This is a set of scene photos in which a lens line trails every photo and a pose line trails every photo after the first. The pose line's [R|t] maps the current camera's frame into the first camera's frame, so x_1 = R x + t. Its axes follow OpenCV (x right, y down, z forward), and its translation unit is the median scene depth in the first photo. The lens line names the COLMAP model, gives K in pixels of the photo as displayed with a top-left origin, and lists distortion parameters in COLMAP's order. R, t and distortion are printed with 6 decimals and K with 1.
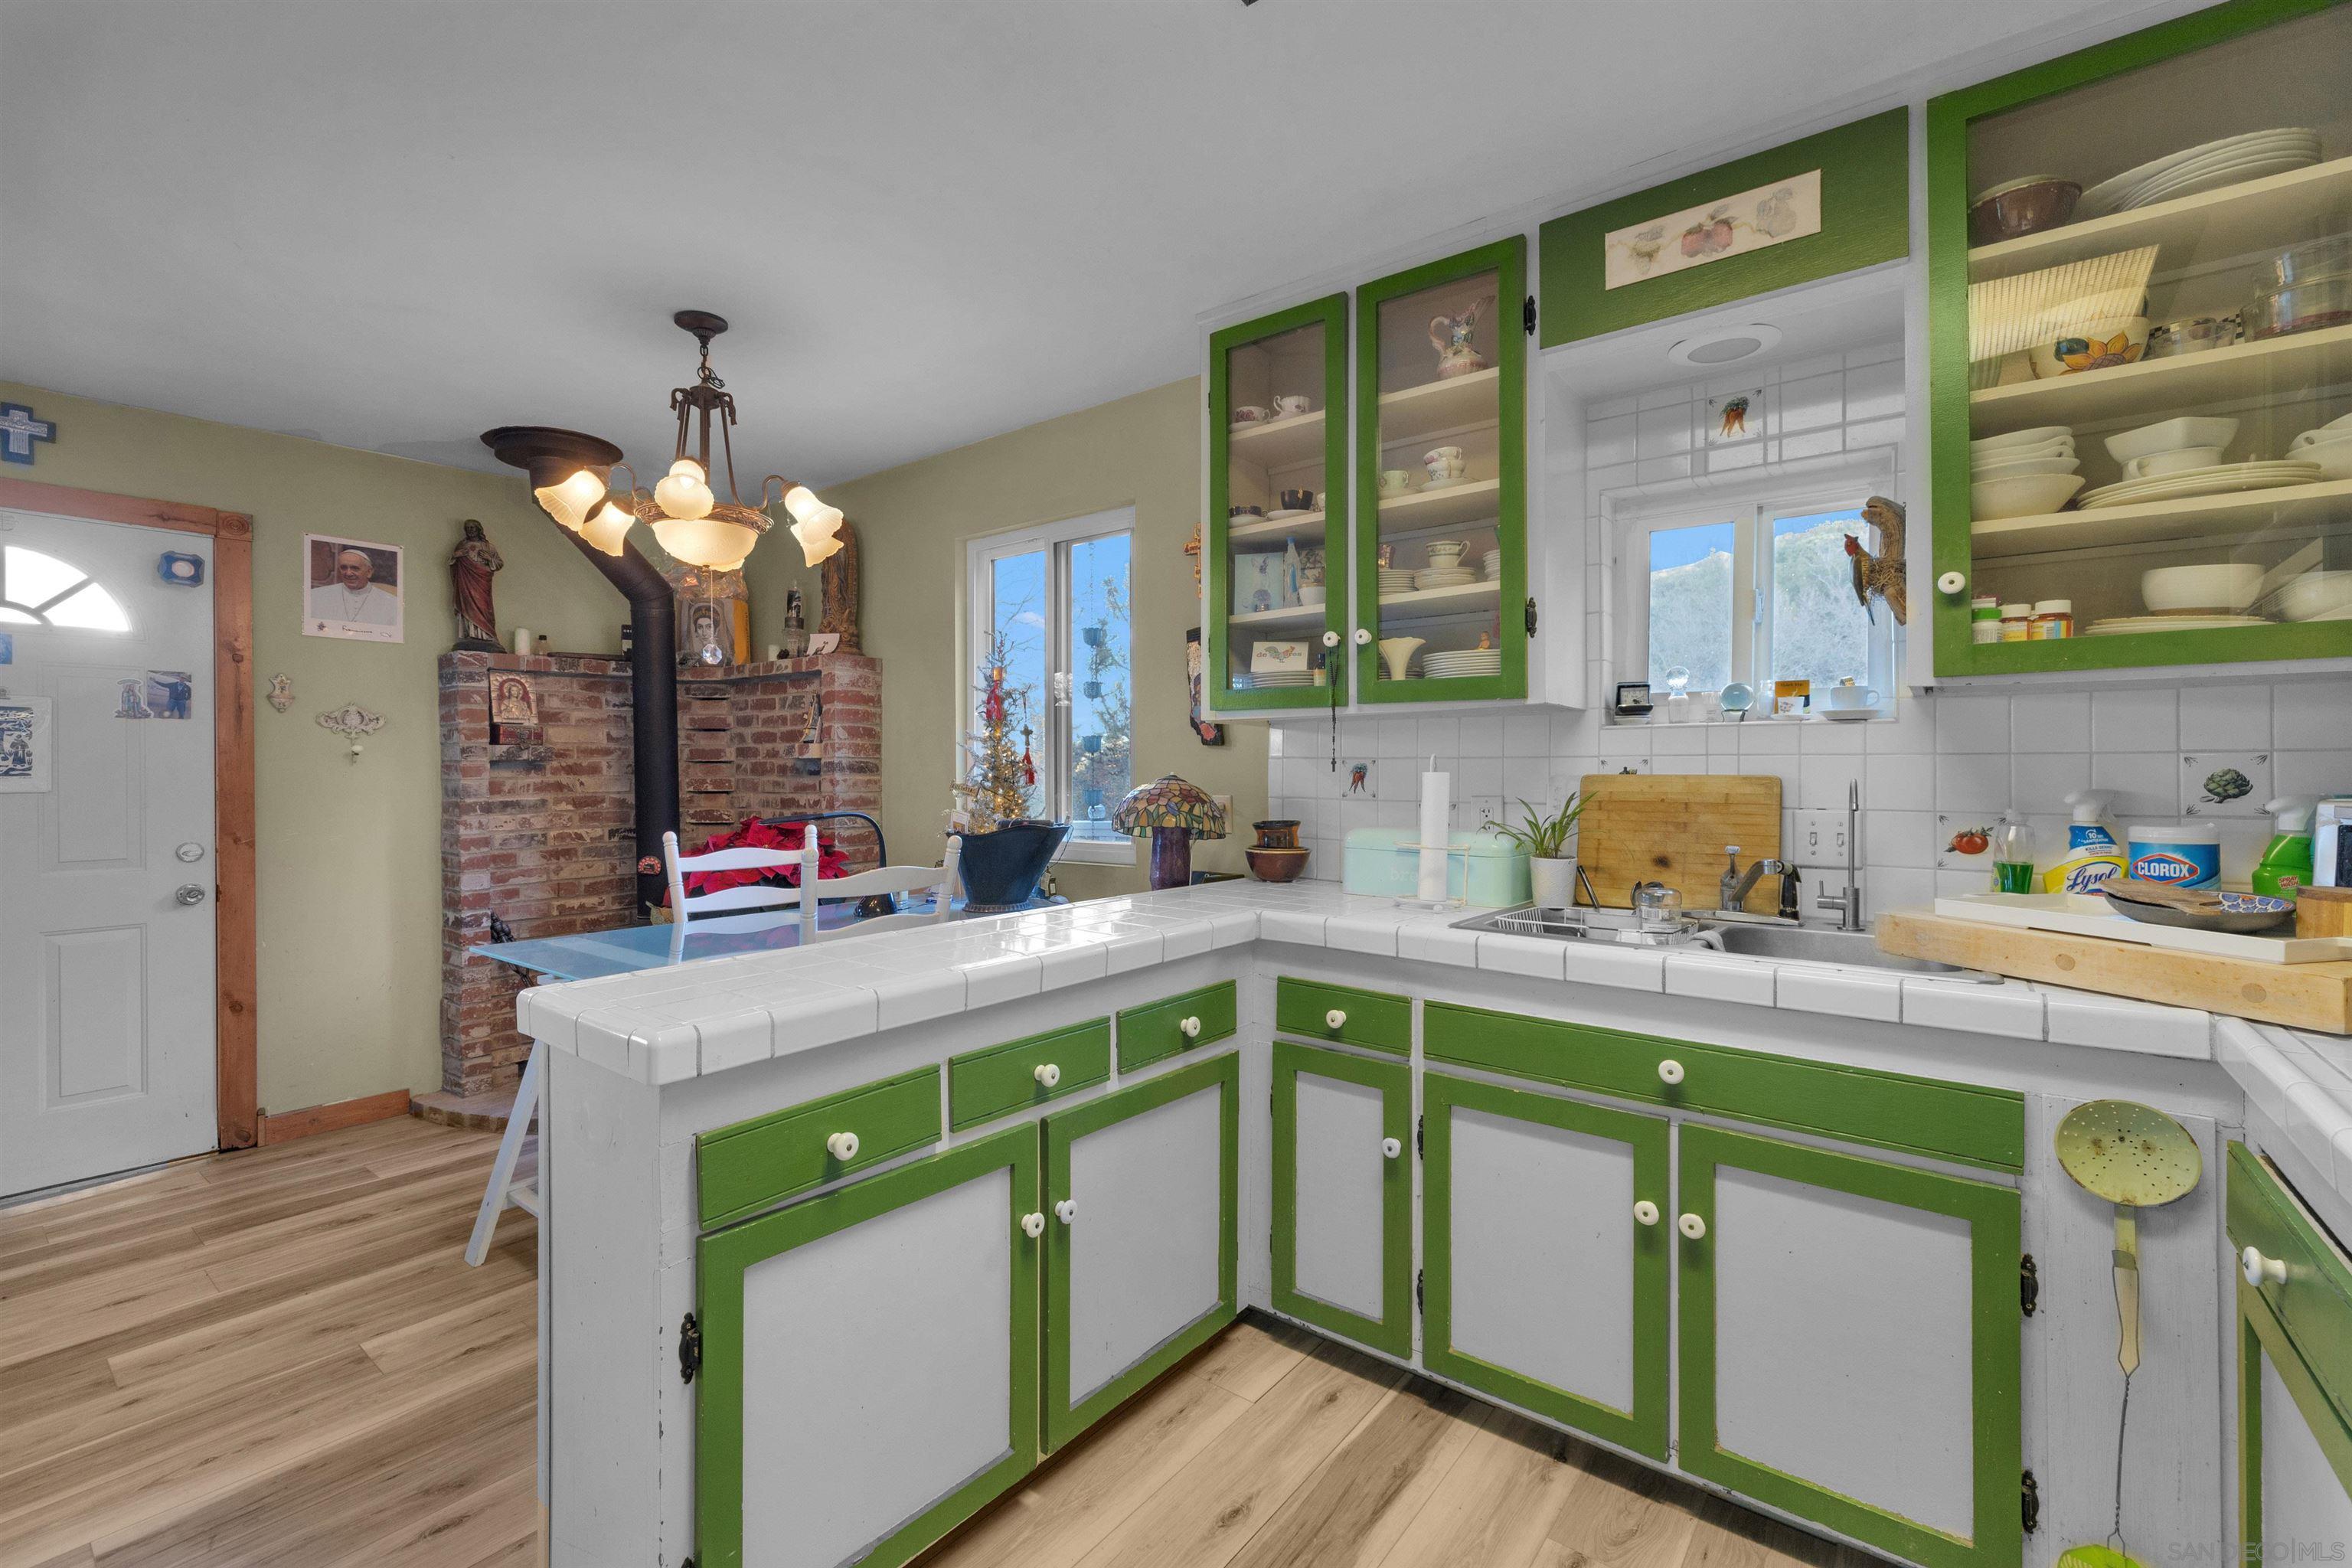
lens RADIAL K [[988.0, 0, 1167.4], [0, 988.0, 768.7], [0, 0, 1]] dist [0.002708, -0.001932]
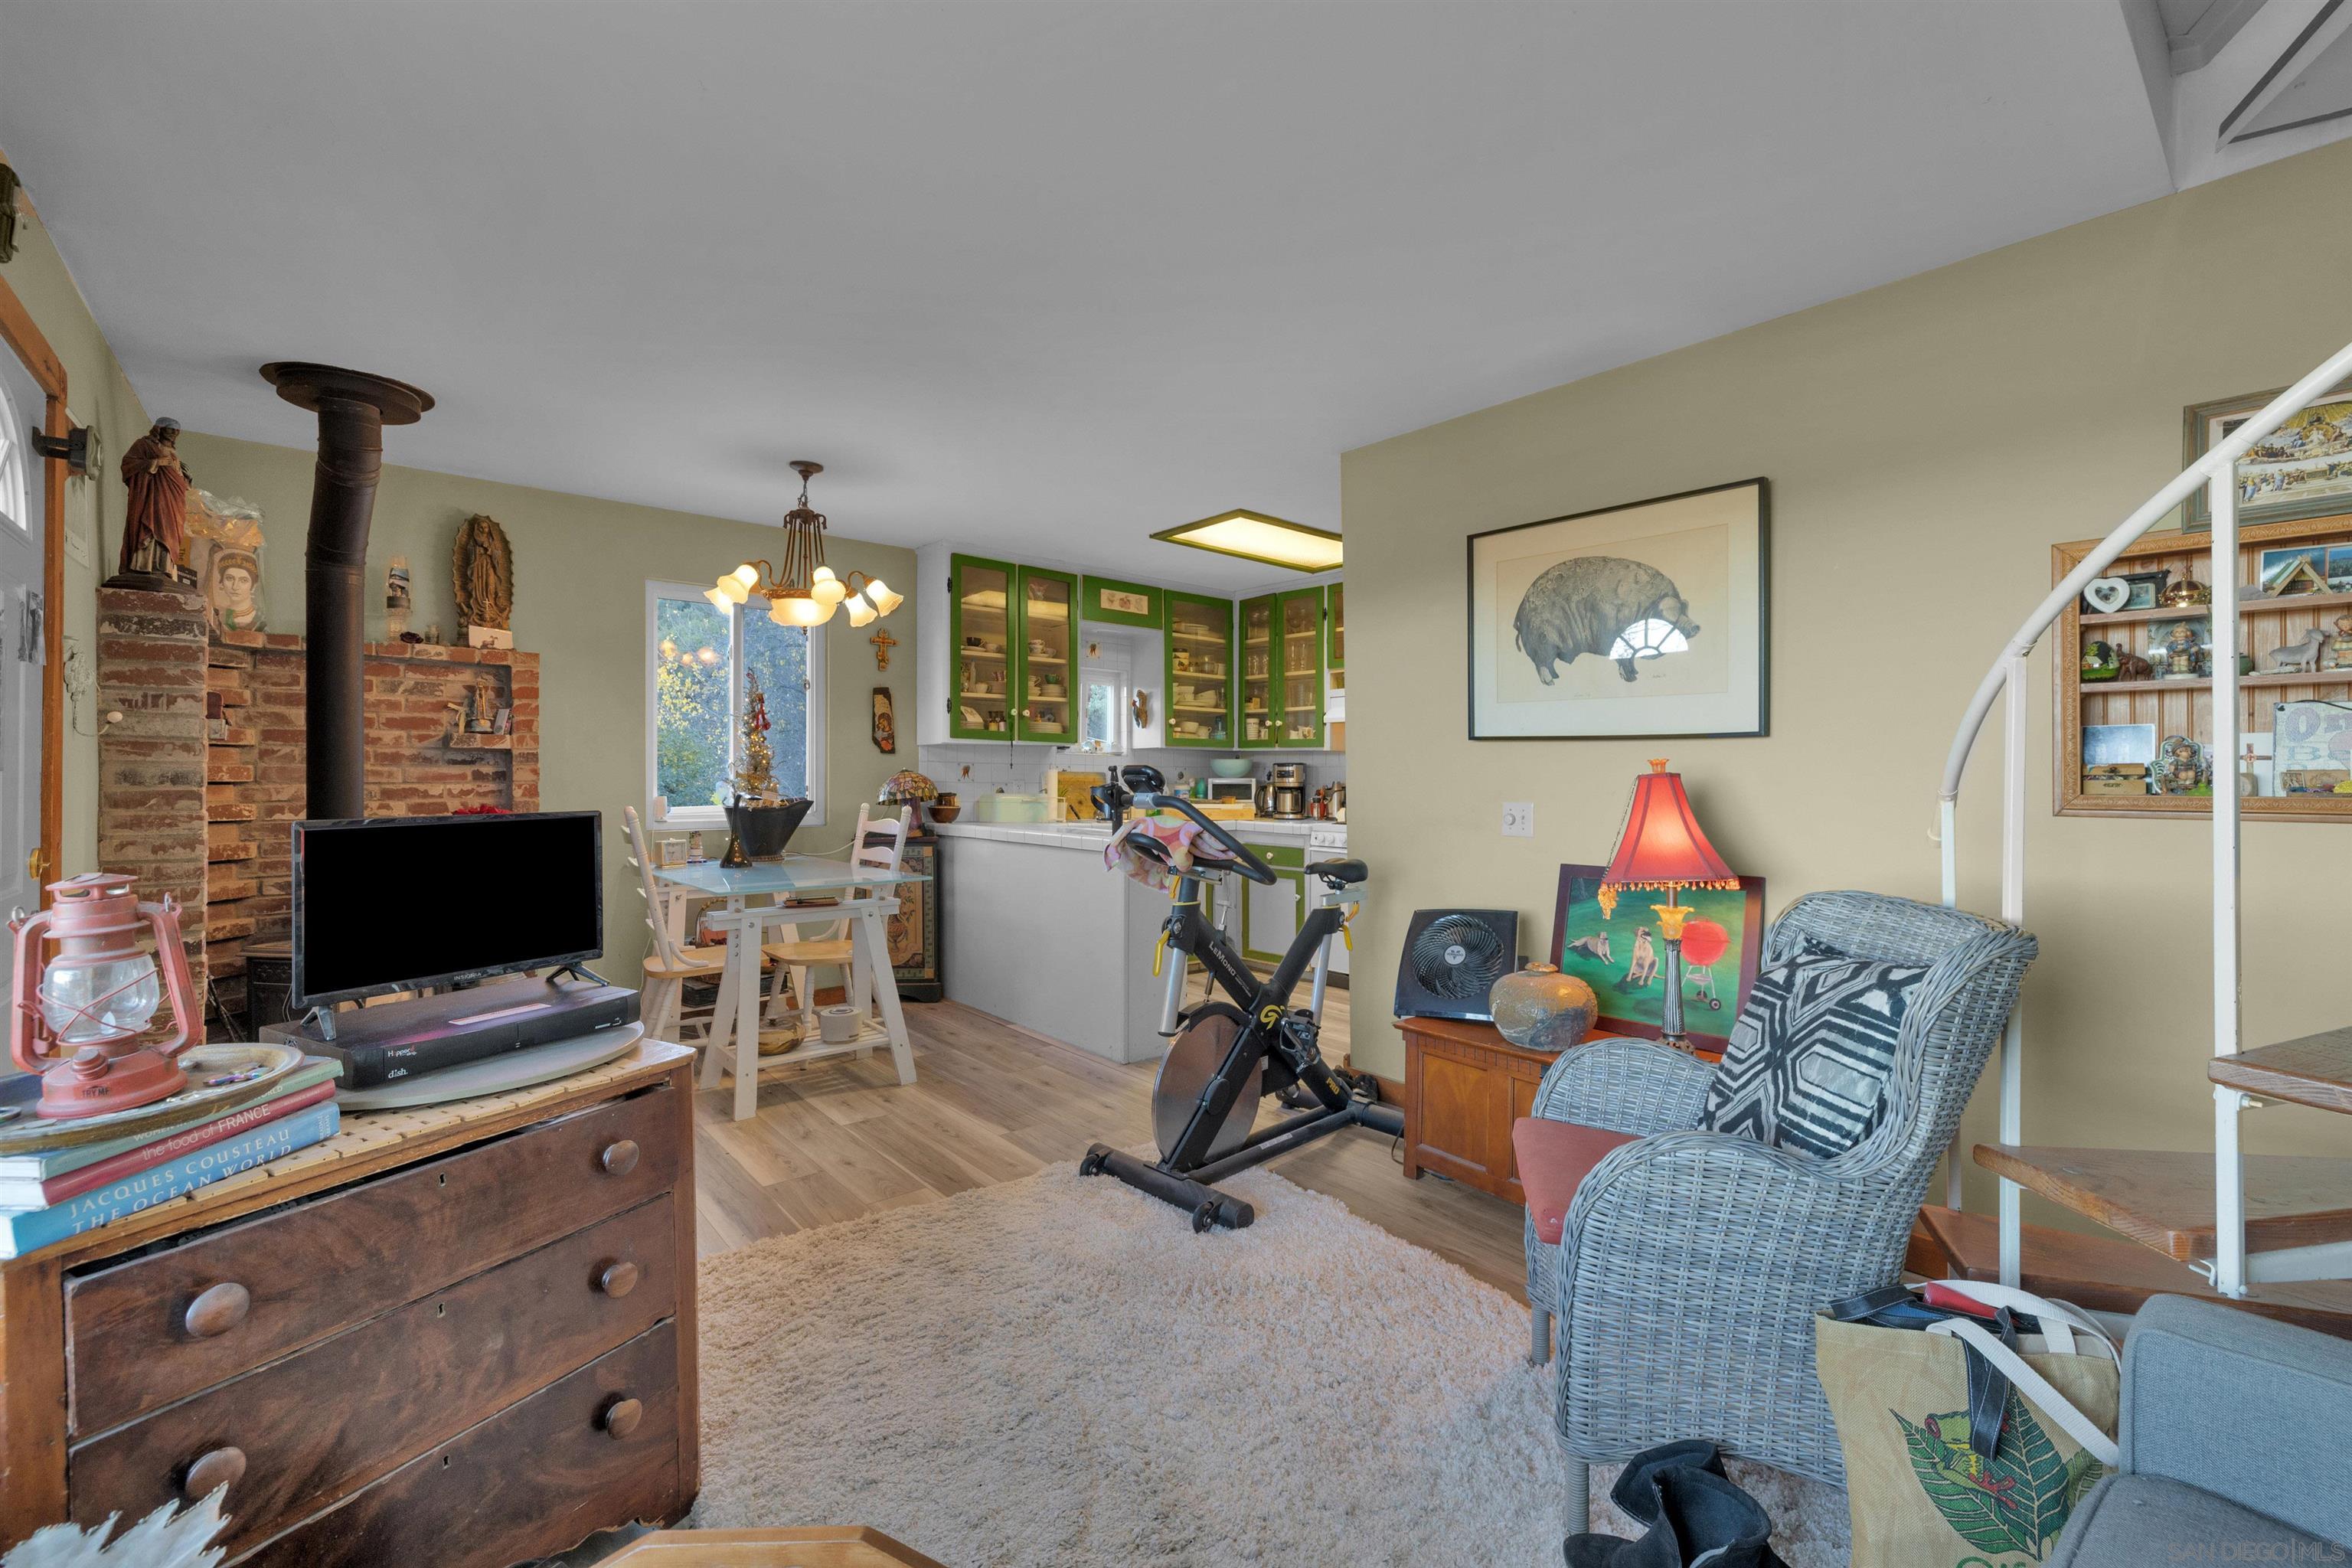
lens RADIAL K [[988.0, 0, 1128.1], [0, 988.0, 789.9], [0, 0, 1]] dist [0.002708, -0.001932]
pose [[0.246338, -0.005353, 0.969169, -1.340531], [-0.008551, 0.999934, 0.007696, 0.021556], [-0.969146, -0.010183, 0.246276, 0.104793]]
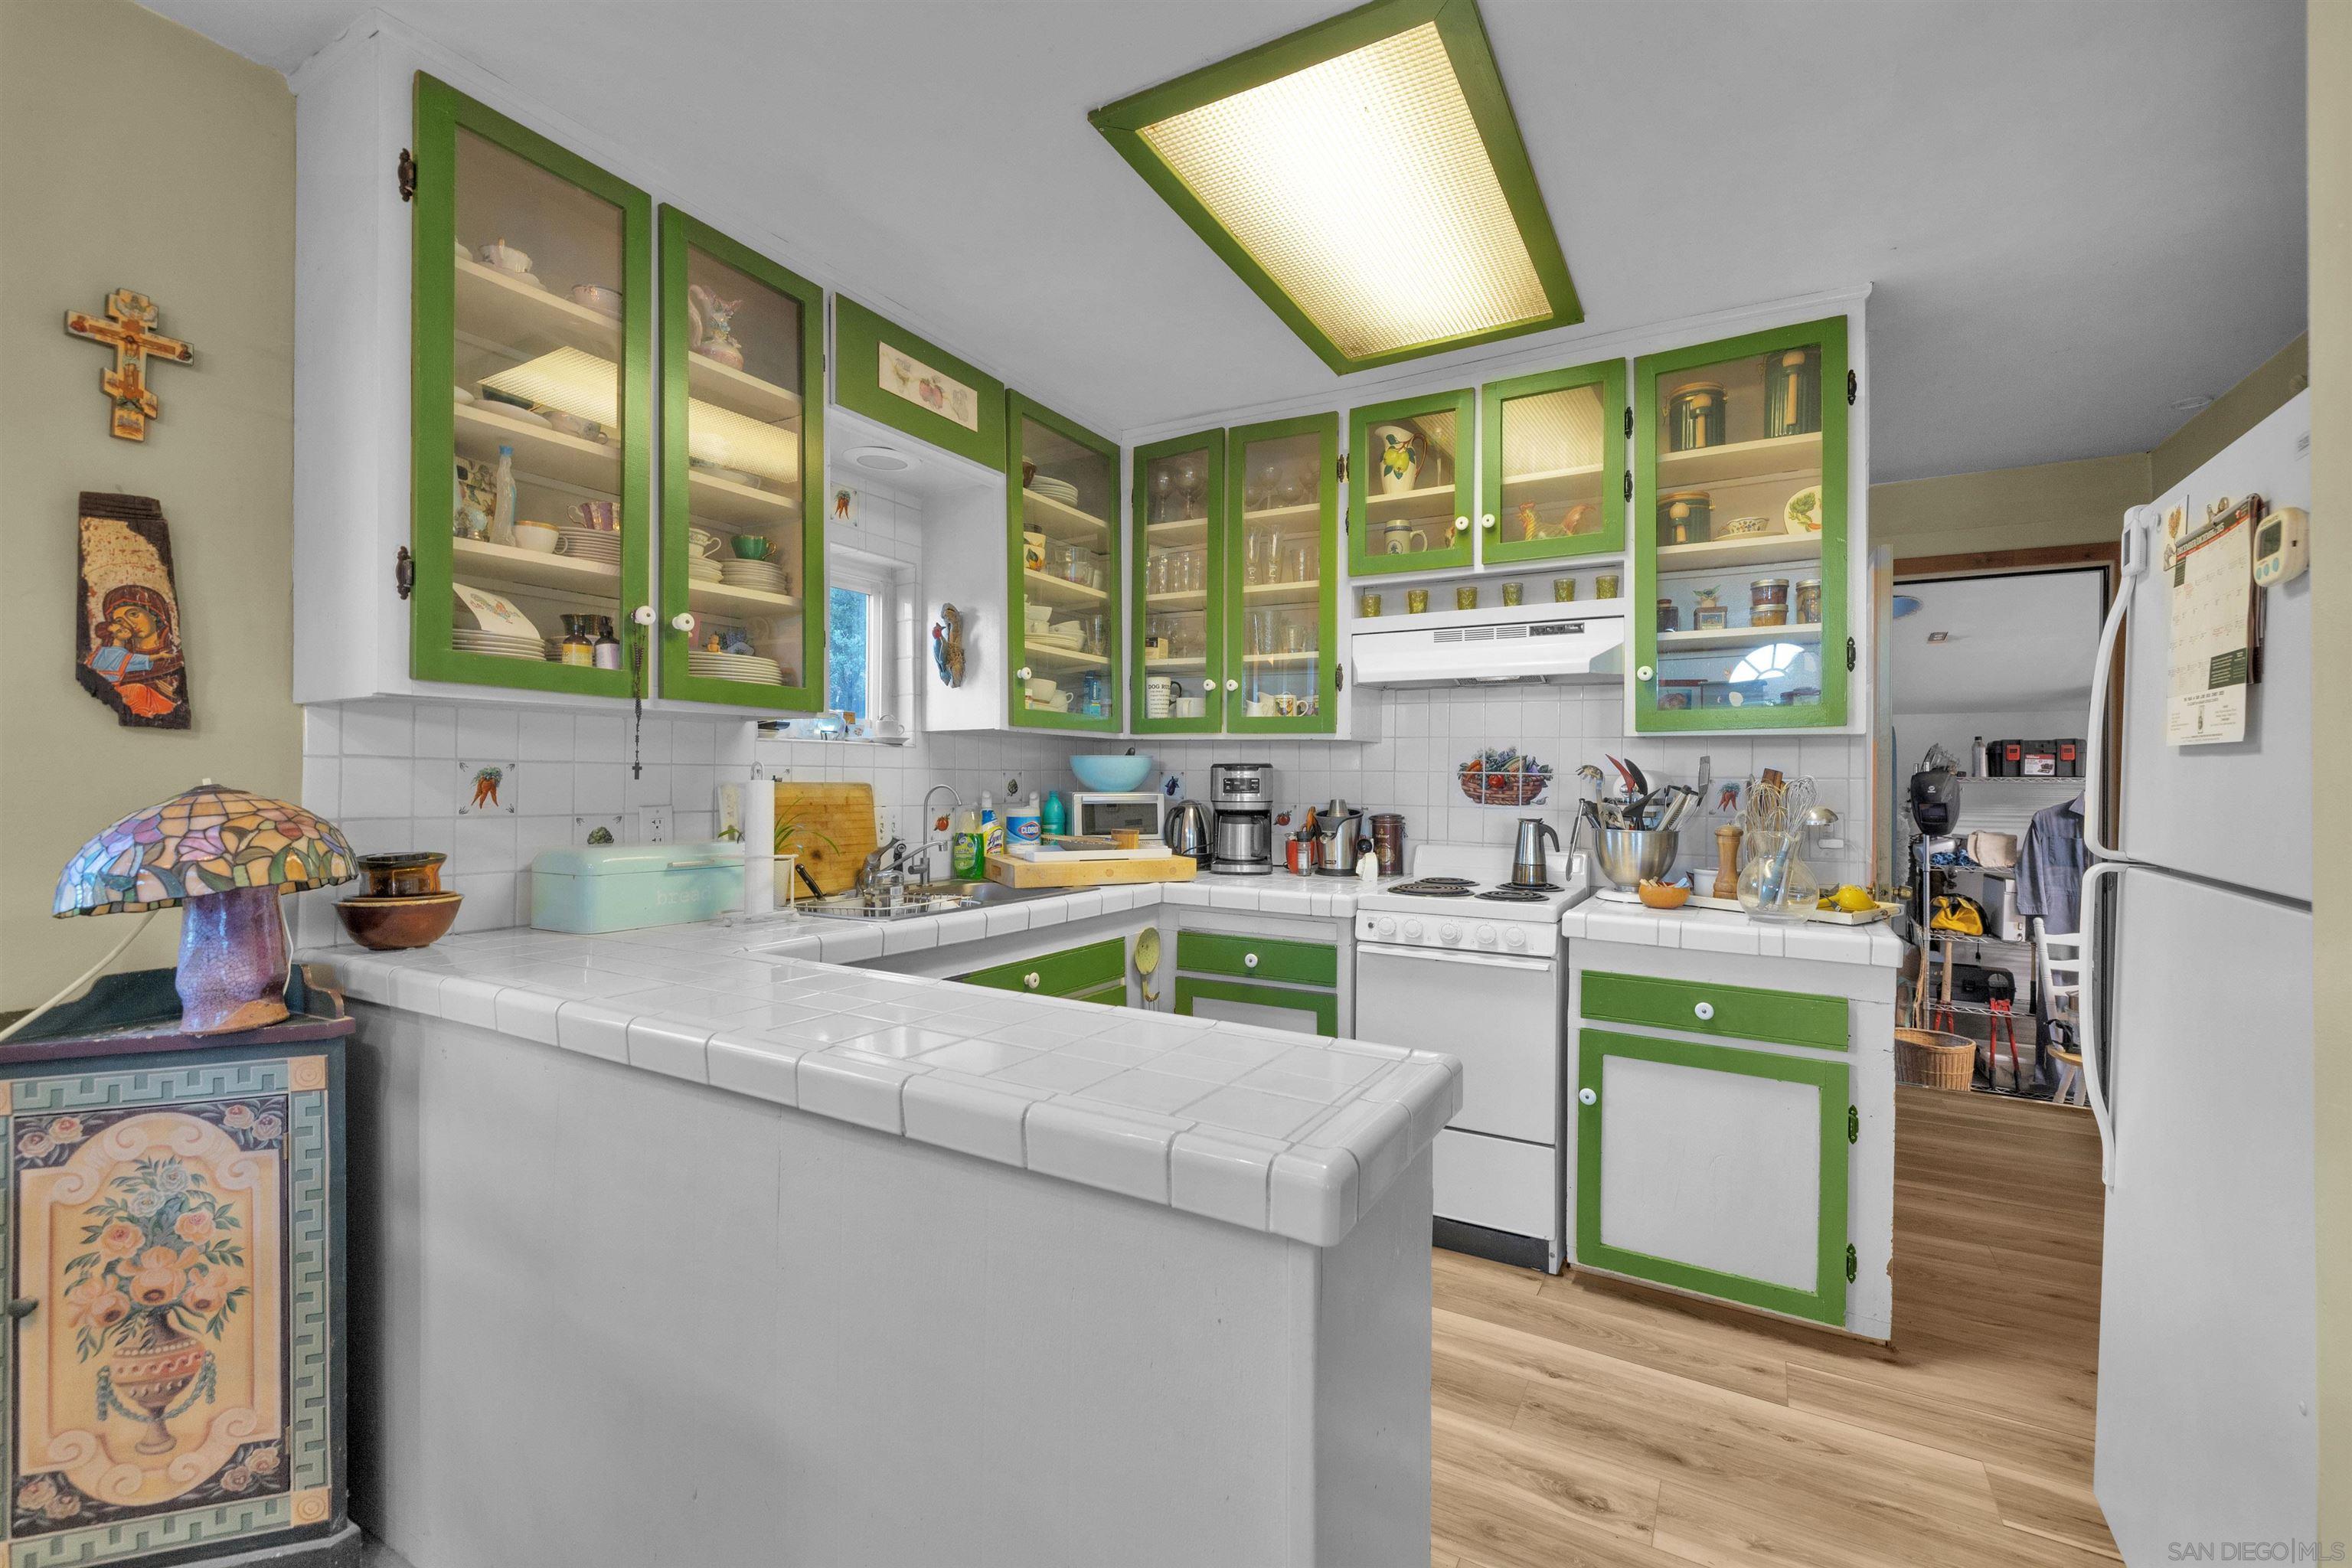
lens RADIAL K [[988.0, 0, 1157.4], [0, 988.0, 776.3], [0, 0, 1]] dist [0.002708, -0.001932]
pose [[-0.122953, 0.005571, 0.992397, -0.451105], [-0.005247, 0.999967, -0.006264, 0.002266], [-0.992399, -0.005977, -0.122920, 0.448995]]
